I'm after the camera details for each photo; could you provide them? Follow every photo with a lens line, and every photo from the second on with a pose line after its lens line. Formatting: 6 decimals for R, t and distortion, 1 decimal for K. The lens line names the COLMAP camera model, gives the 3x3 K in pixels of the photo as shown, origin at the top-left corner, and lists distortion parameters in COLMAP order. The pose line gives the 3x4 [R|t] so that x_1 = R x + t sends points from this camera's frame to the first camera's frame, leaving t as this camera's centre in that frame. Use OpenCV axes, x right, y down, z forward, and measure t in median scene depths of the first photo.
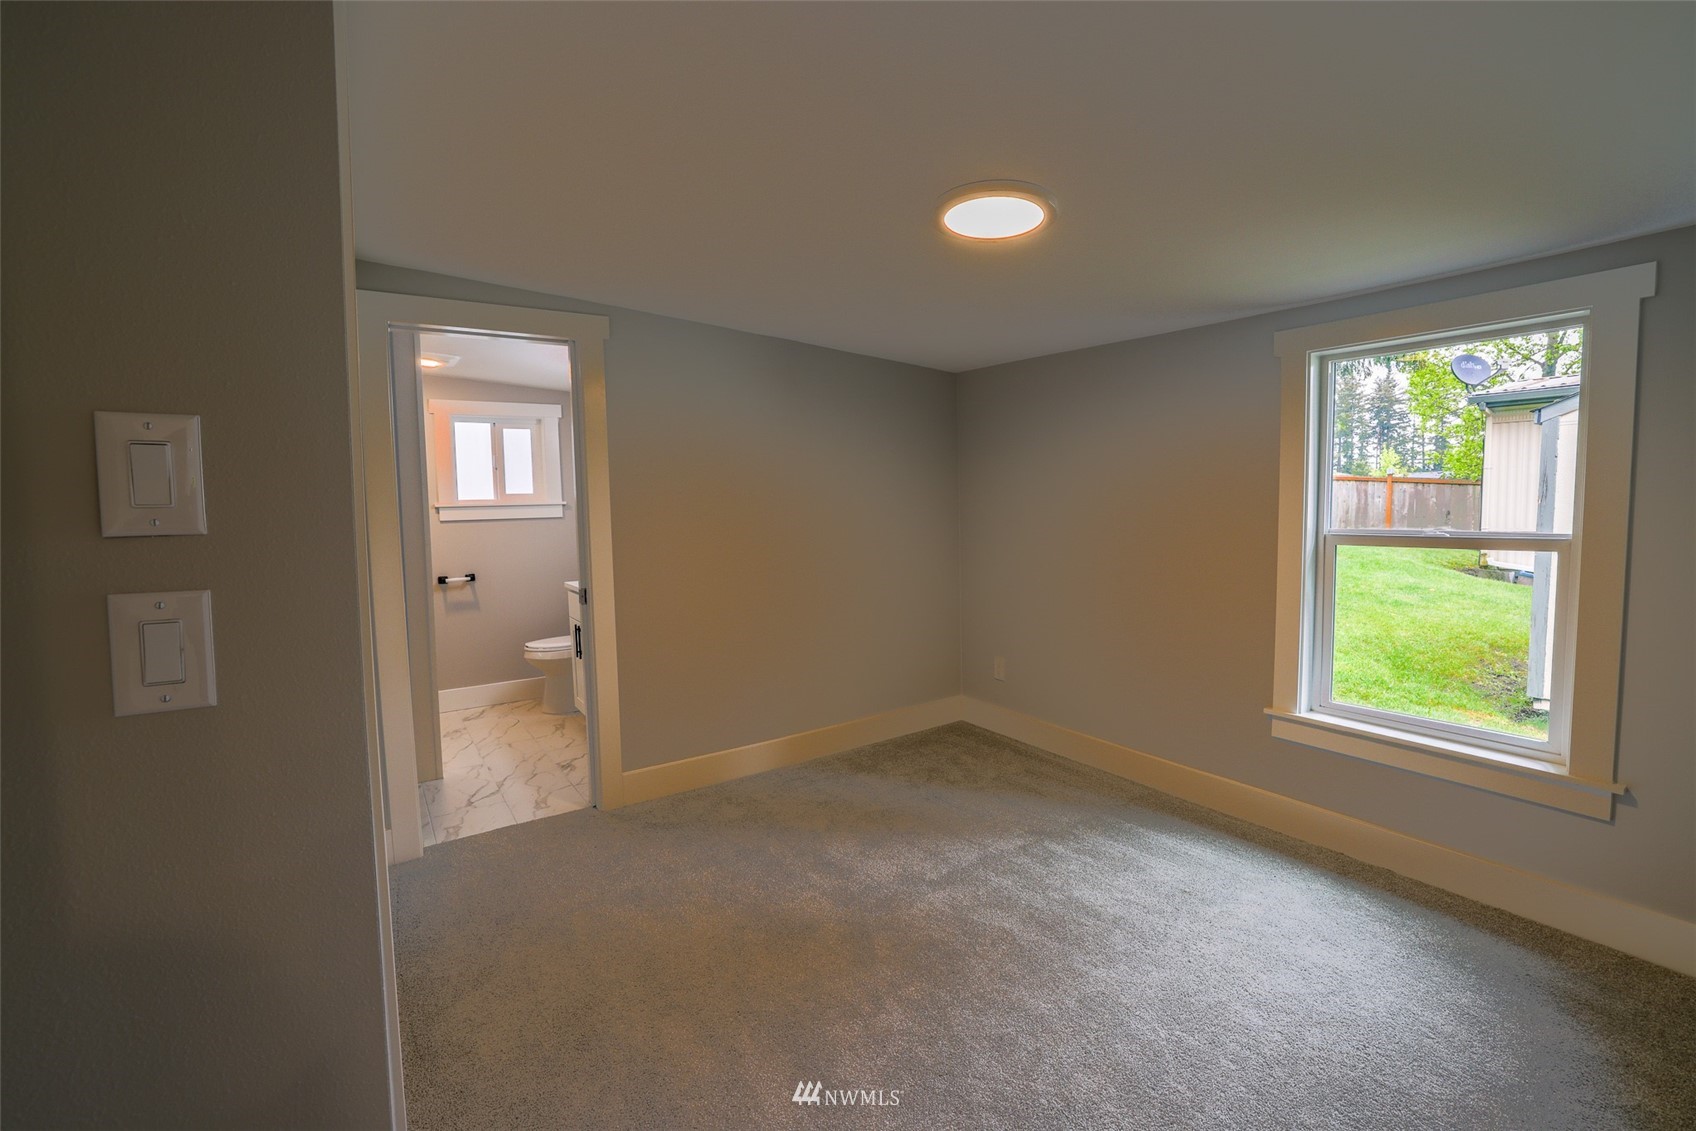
lens RADIAL K [[733.5, 0, 841.6], [0, 733.5, 557.9], [0, 0, 1]] dist [-0.040378, 0.013641]
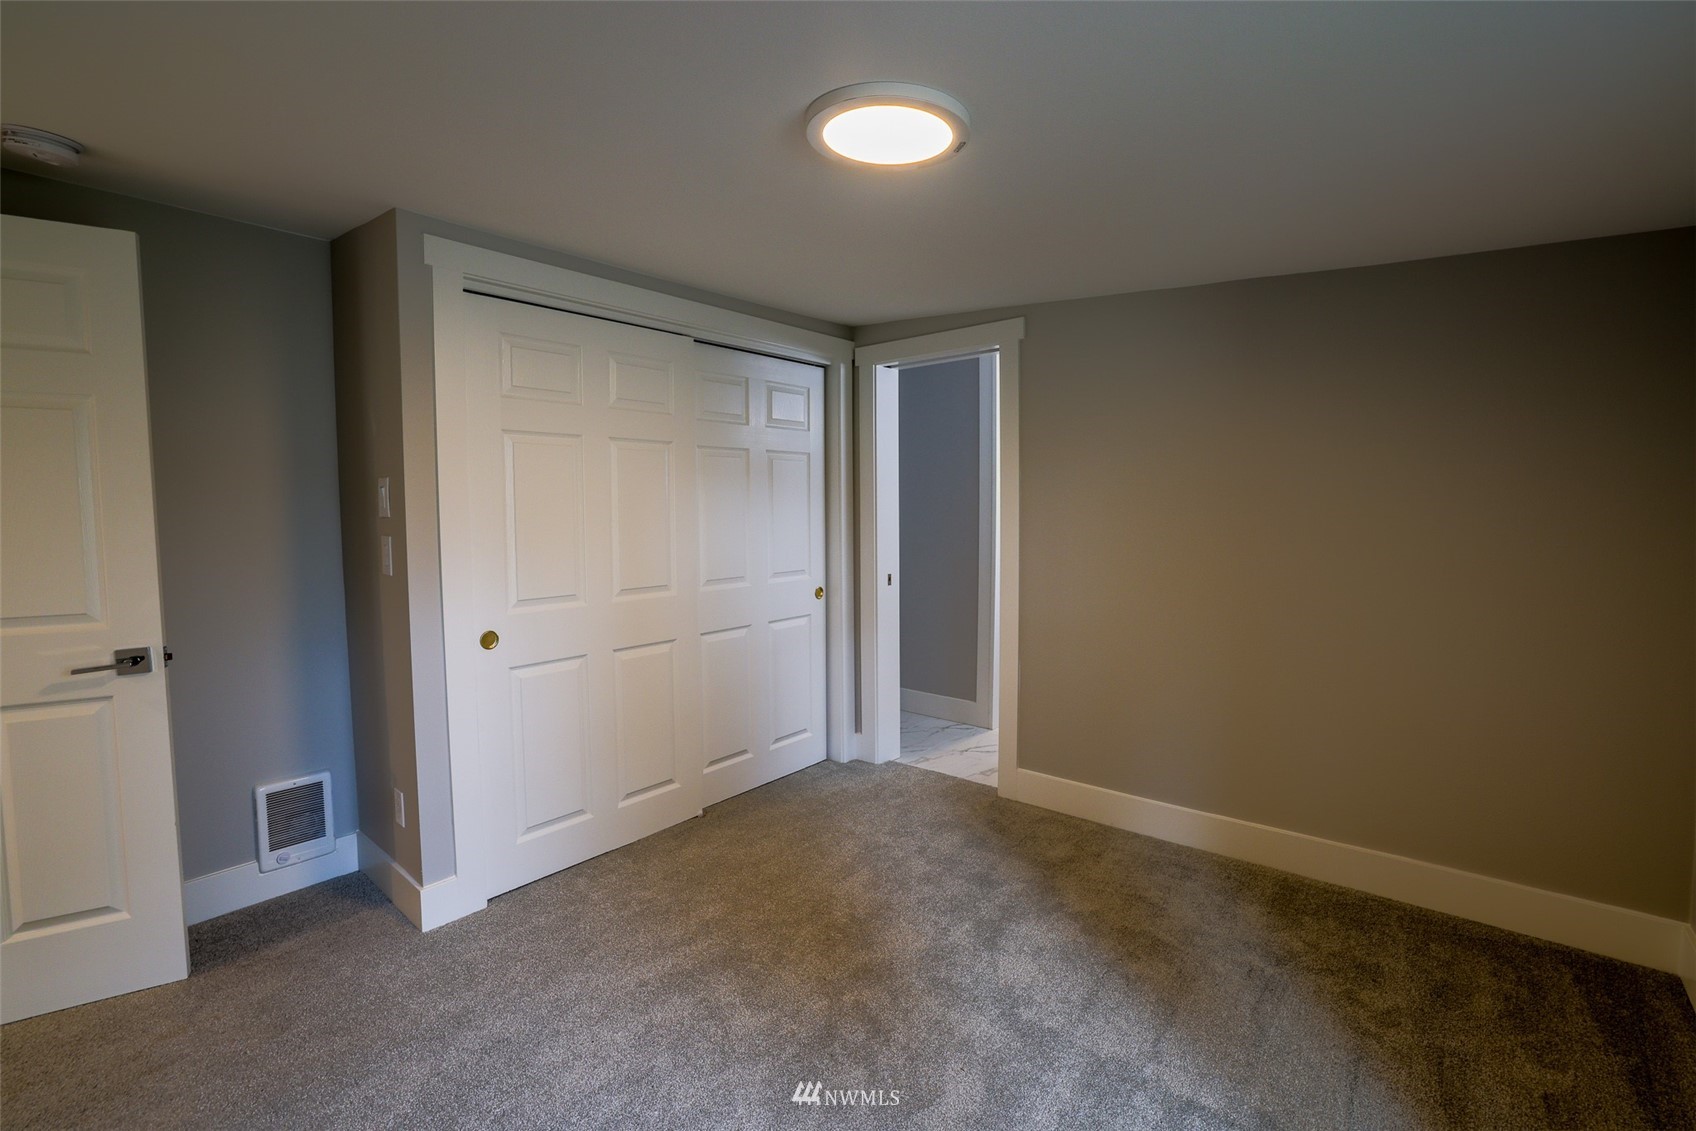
lens RADIAL K [[733.5, 0, 839.2], [0, 733.5, 565.3], [0, 0, 1]] dist [-0.040378, 0.013641]
pose [[0.260947, 0.093039, -0.960859, 0.531930], [-0.069712, 0.994562, 0.077370, -0.042935], [0.962833, 0.046793, 0.266014, 0.432465]]
